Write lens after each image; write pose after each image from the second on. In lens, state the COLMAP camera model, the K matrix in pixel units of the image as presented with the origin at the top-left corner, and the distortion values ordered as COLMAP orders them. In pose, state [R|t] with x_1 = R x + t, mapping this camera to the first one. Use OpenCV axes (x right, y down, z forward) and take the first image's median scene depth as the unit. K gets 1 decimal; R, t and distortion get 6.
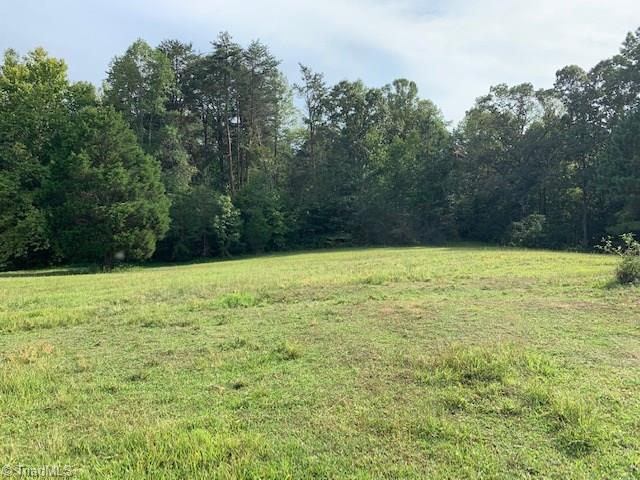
lens RADIAL K [[483.0, 0, 318.9], [0, 483.0, 236.5], [0, 0, 1]] dist [-0.008508, 0.003388]
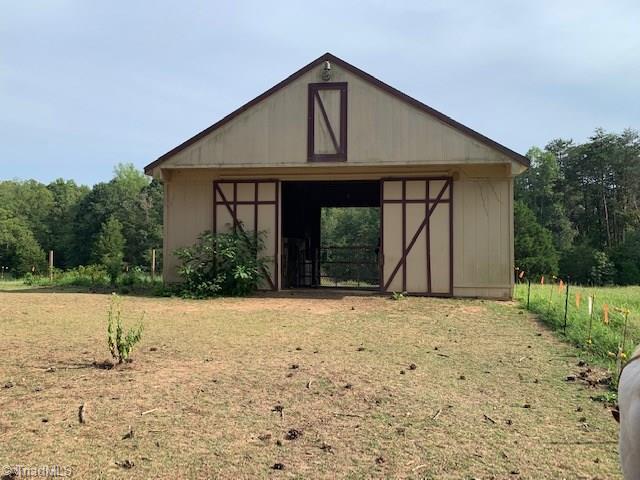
lens RADIAL K [[483.0, 0, 318.6], [0, 483.0, 234.0], [0, 0, 1]] dist [-0.008508, 0.003388]
pose [[0.734651, -0.039912, -0.677270, 0.136035], [-0.038558, 0.994198, -0.100413, 0.030330], [0.677348, 0.099882, 0.728850, -0.506526]]
